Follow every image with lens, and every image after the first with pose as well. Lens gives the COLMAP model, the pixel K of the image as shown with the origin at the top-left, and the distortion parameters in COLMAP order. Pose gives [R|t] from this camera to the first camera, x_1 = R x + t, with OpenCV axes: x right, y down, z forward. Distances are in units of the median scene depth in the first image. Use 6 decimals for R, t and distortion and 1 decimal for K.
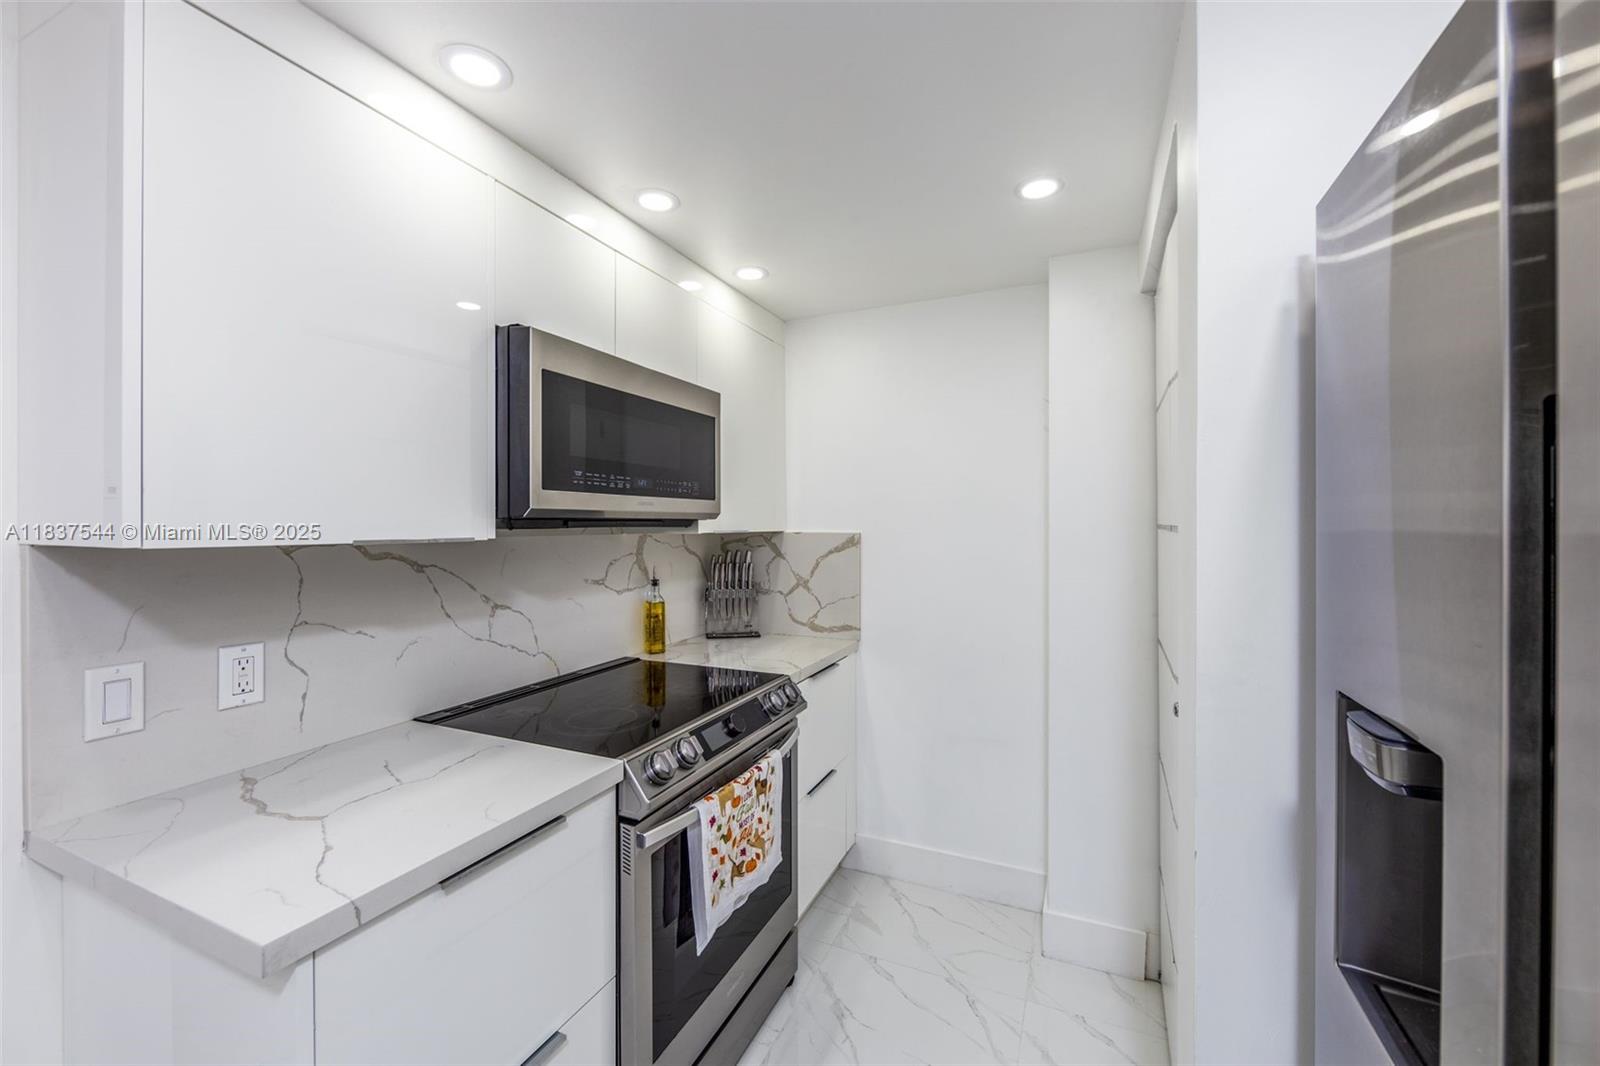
lens RADIAL K [[636.6, 0, 798.5], [0, 636.6, 520.8], [0, 0, 1]] dist [0.000167, -0.000047]
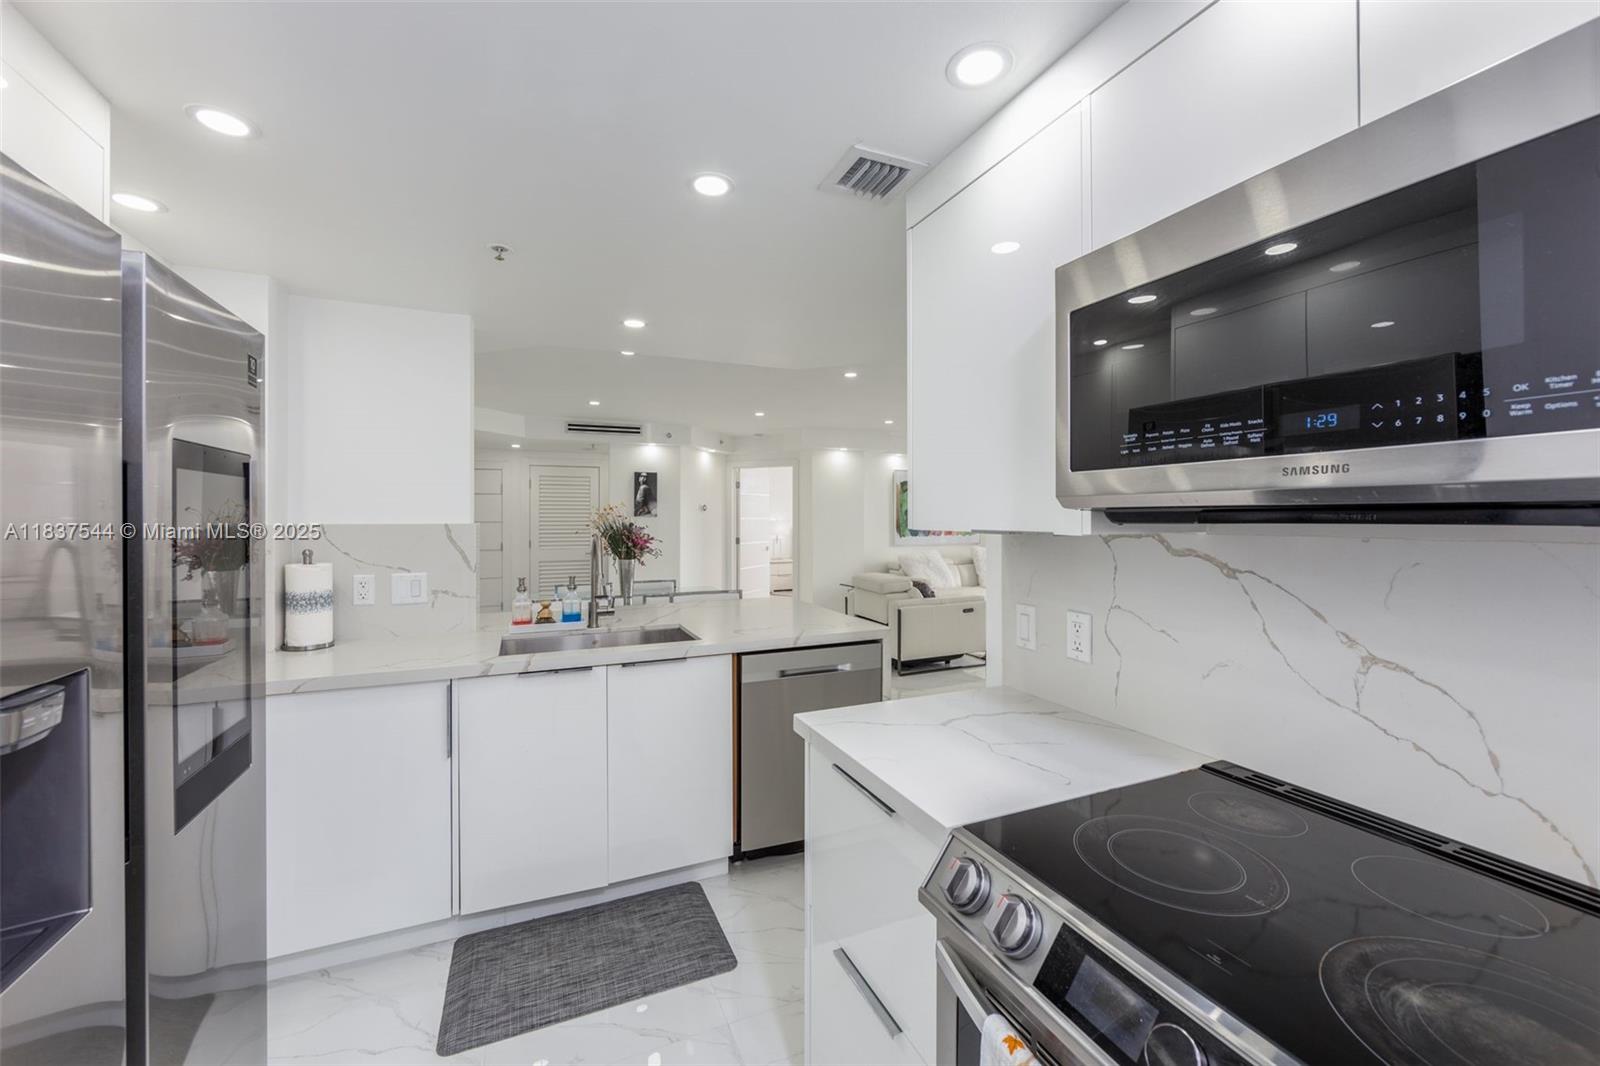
lens RADIAL K [[636.6, 0, 798.5], [0, 636.6, 520.8], [0, 0, 1]] dist [0.000167, -0.000047]
pose [[-0.671114, 0.010804, -0.741276, 0.368458], [0.010274, 0.999933, 0.005273, 0.001627], [0.741283, -0.004077, -0.671180, 1.240500]]
